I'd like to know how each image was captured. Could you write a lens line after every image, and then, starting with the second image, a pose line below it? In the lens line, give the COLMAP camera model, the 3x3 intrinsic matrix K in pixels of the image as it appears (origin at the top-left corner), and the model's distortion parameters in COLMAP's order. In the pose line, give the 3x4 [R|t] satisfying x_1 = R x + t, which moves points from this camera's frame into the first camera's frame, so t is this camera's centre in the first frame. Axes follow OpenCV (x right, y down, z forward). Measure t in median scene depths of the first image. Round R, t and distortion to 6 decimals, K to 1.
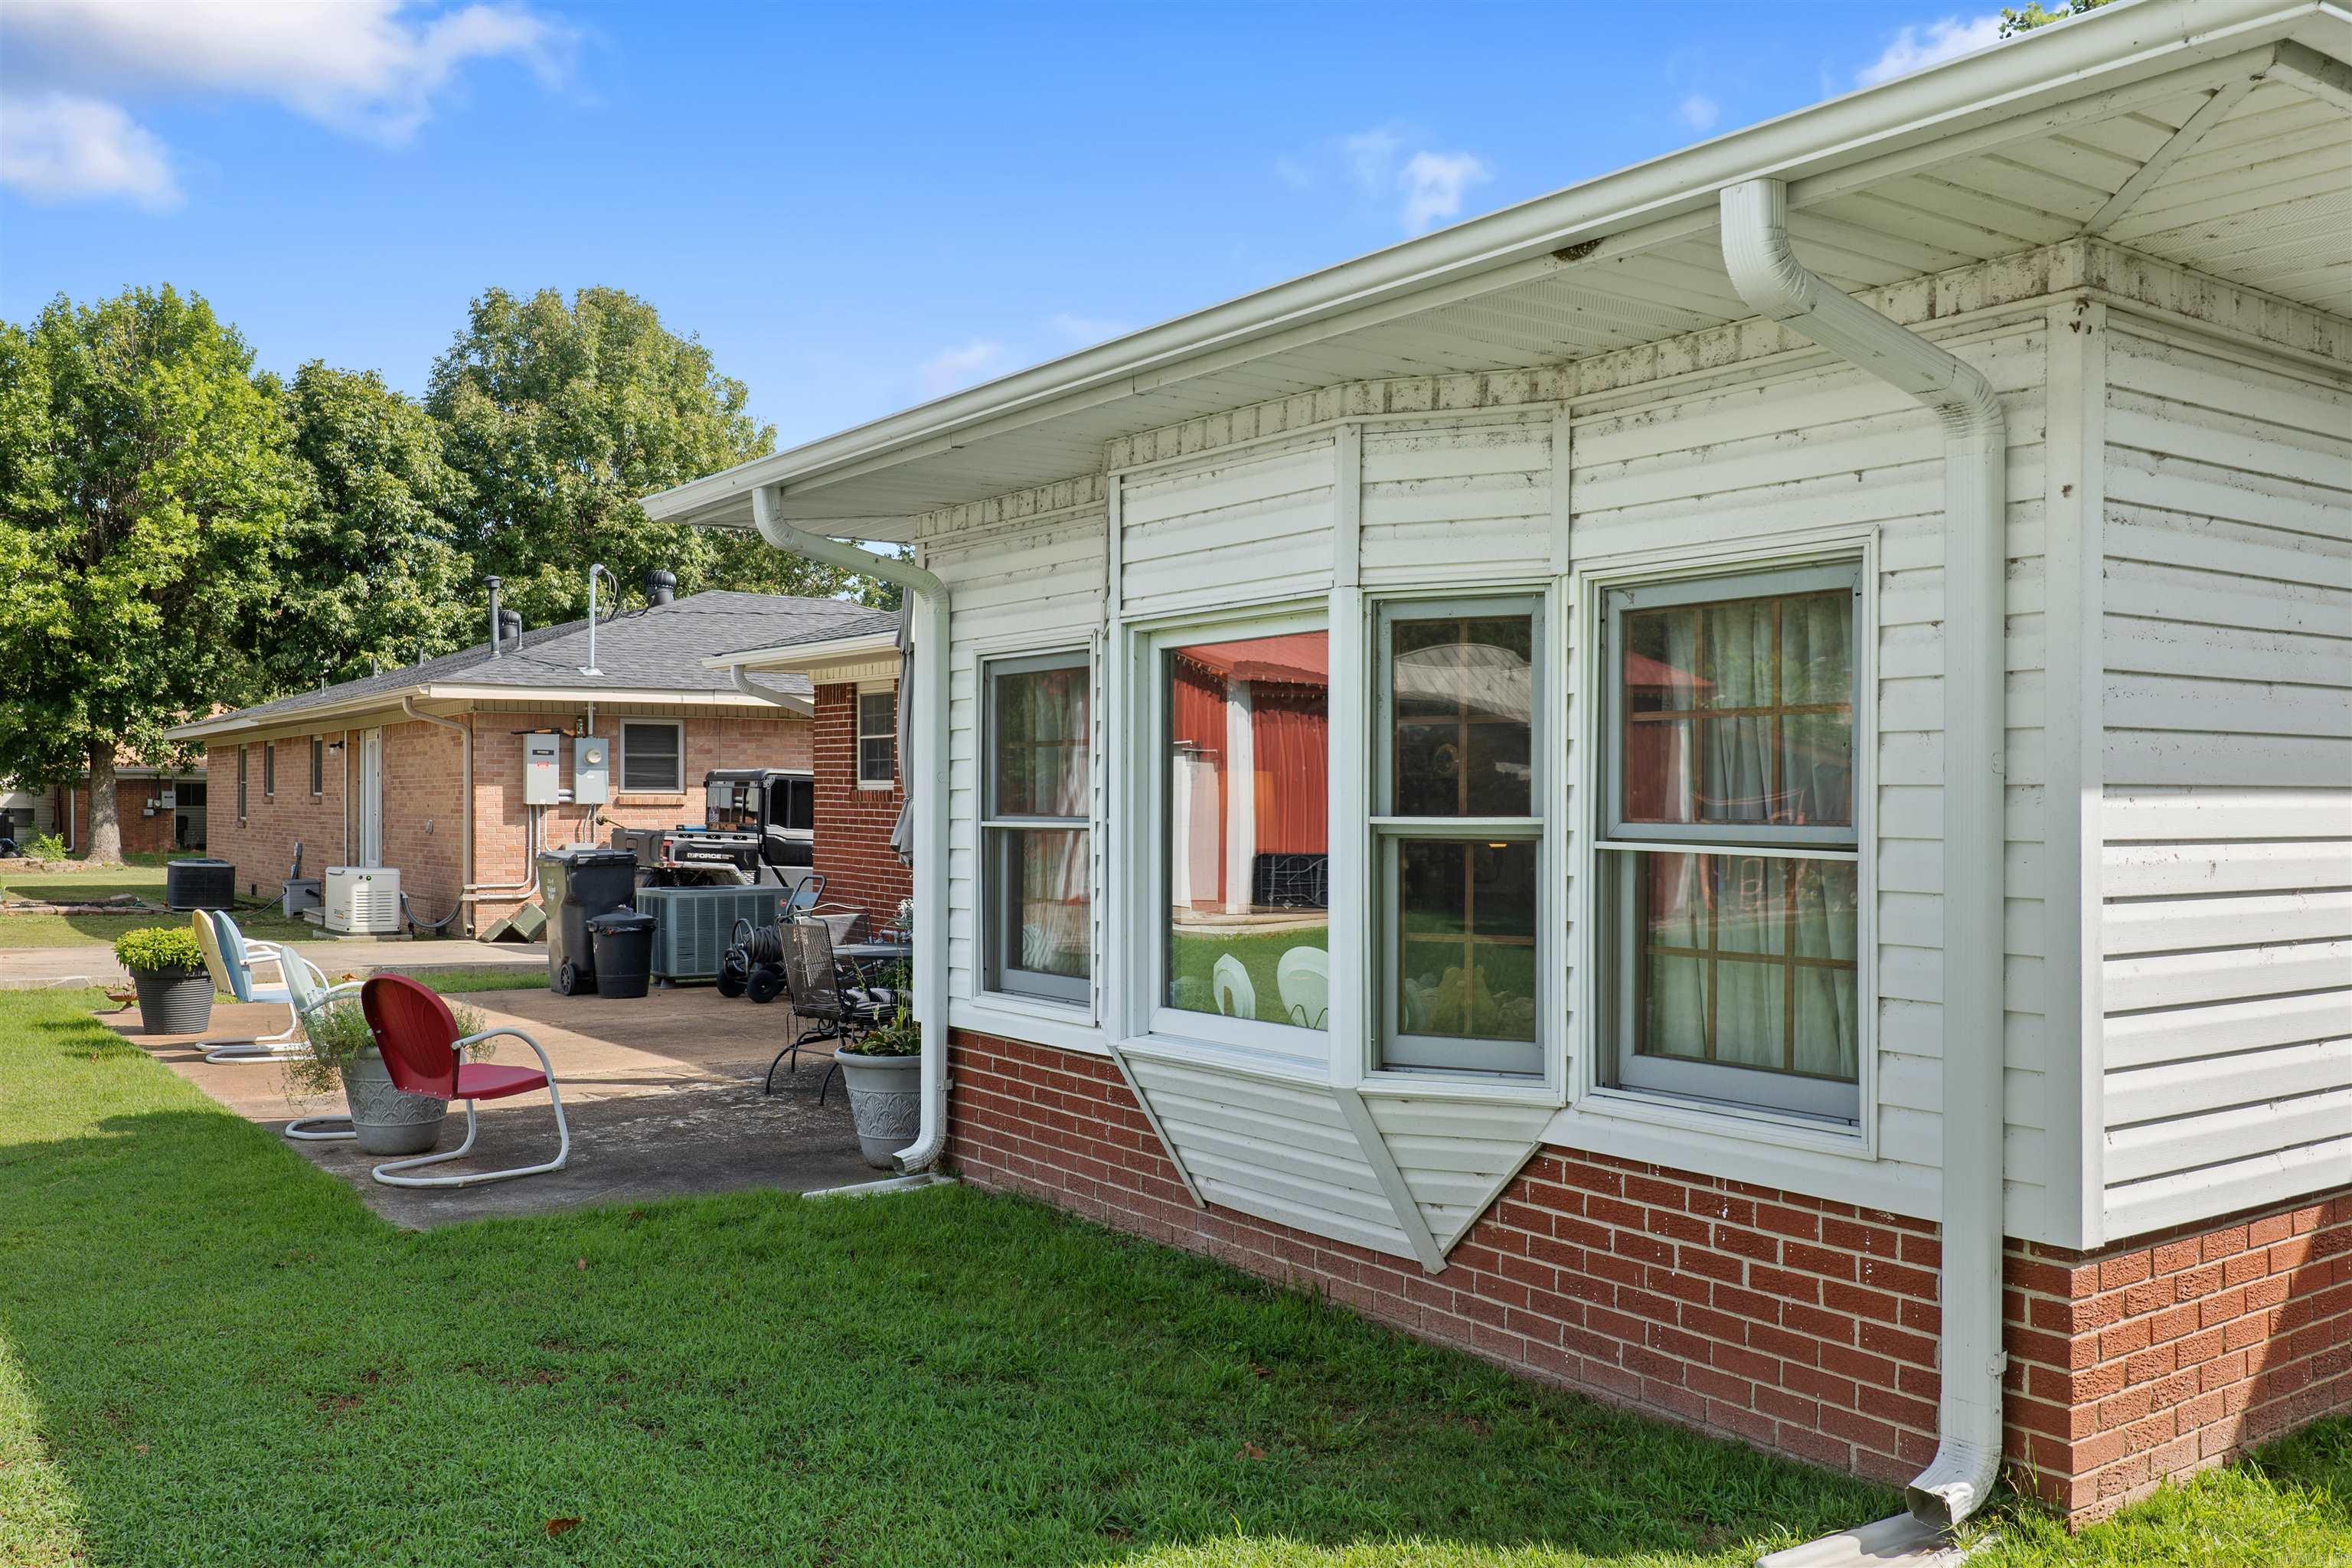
lens RADIAL K [[1987.4, 0, 1180.4], [0, 1987.4, 813.9], [0, 0, 1]] dist [-0.001977, -0.002351]
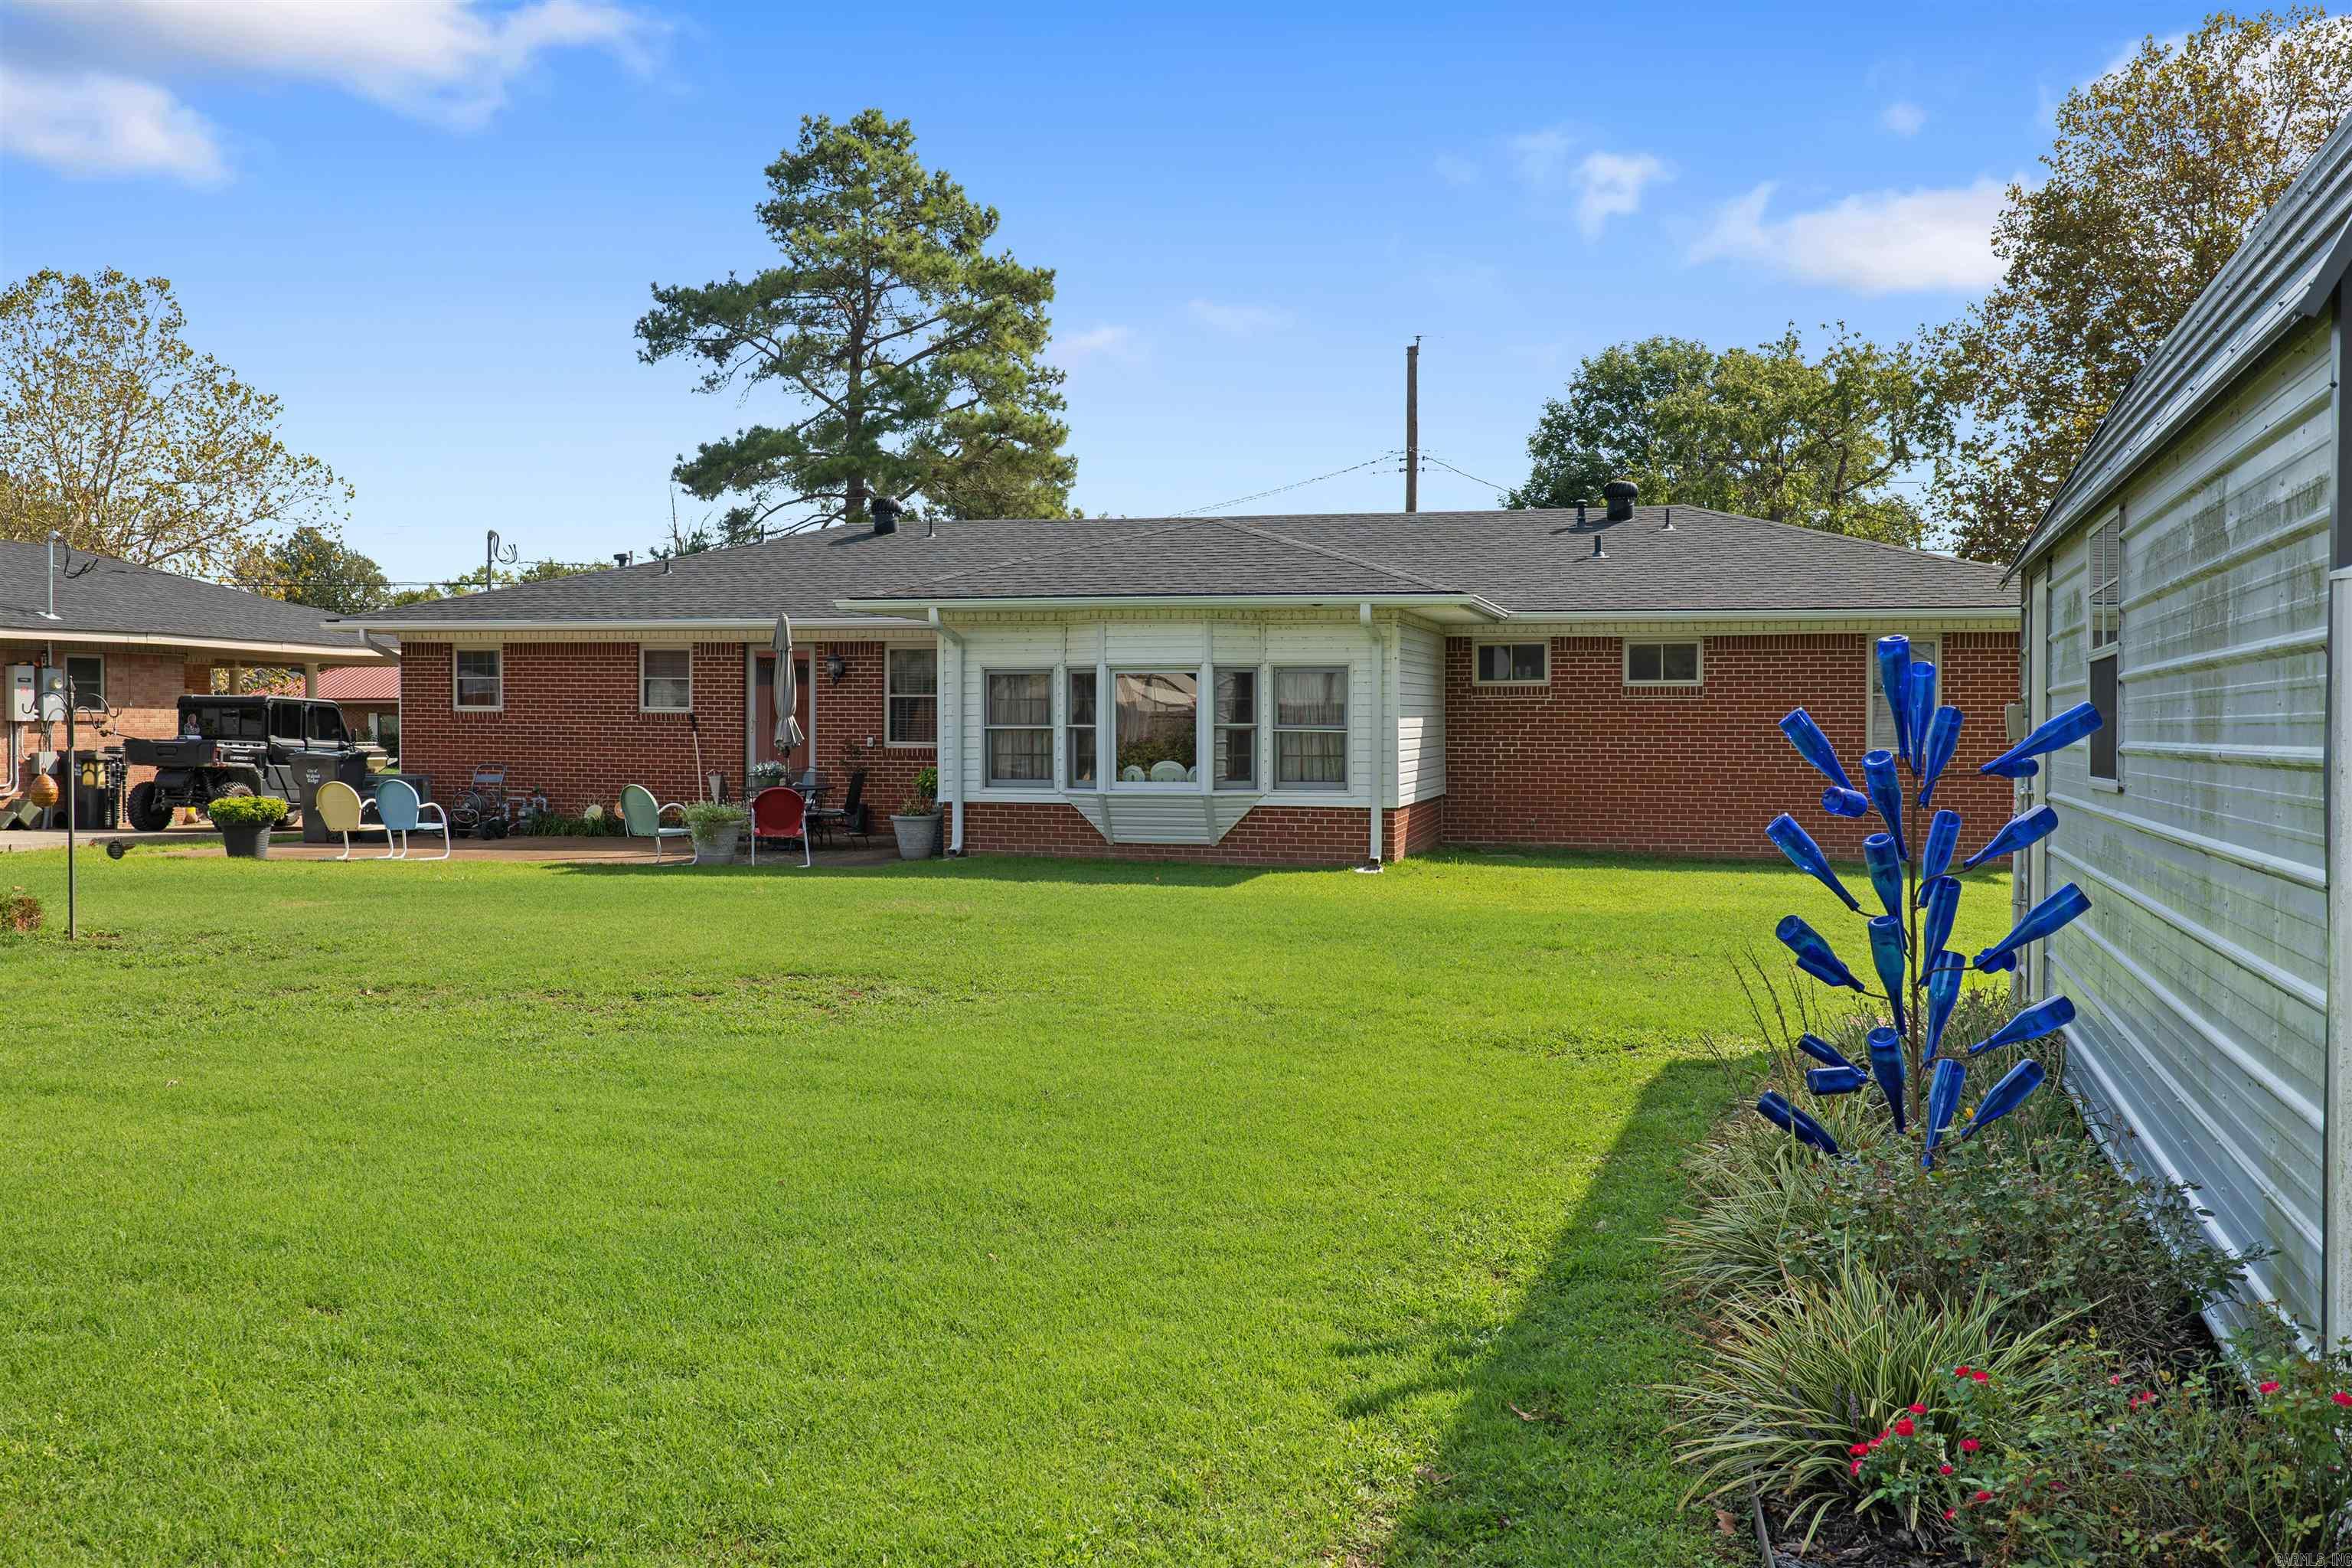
lens RADIAL K [[2173.7, 0, 1176.3], [0, 2173.7, 735.1], [0, 0, 1]] dist [0.006355, 0.011902]
pose [[0.769209, -0.006028, 0.638969, -1.726491], [0.004351, 0.999982, 0.004196, 0.003492], [-0.638983, -0.000448, 0.769221, -1.425087]]
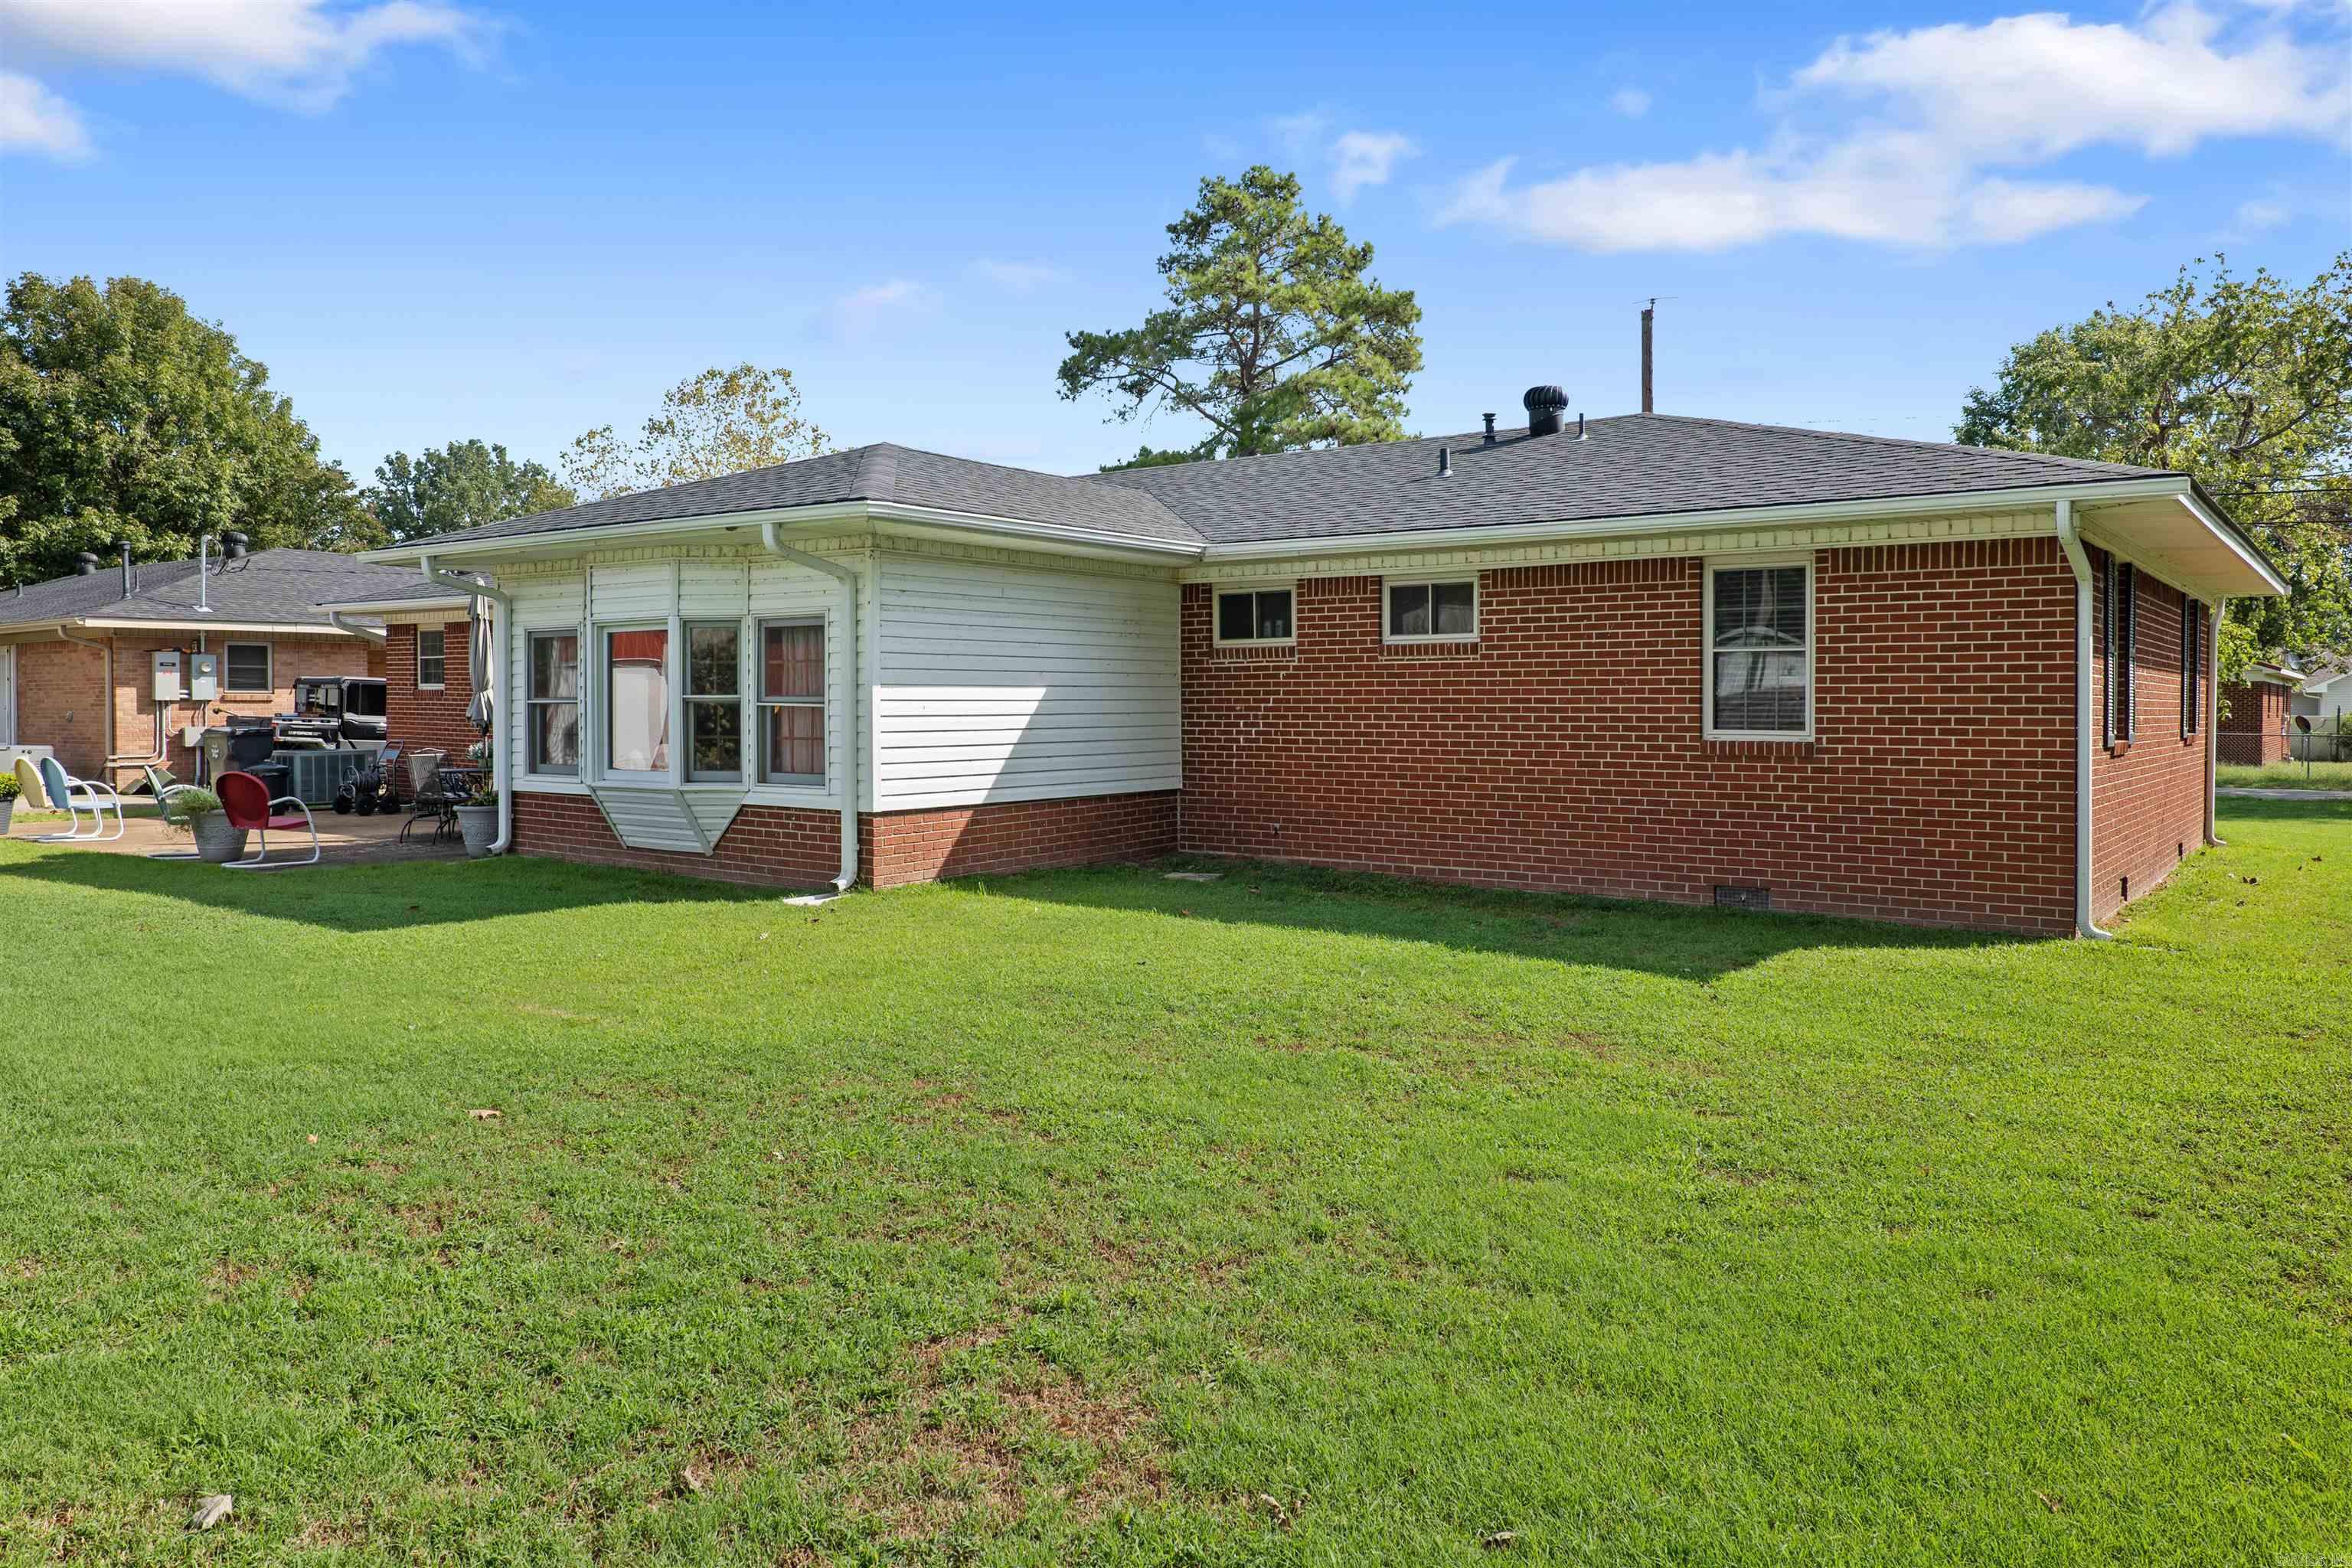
lens RADIAL K [[1634.8, 0, 1175.5], [0, 1634.8, 723.3], [0, 0, 1]] dist [0.000770, -0.003089]
pose [[0.950909, -0.005864, 0.309416, 0.026628], [0.004033, 0.999970, 0.006556, 0.019266], [-0.309445, -0.004987, 0.950904, -0.979575]]
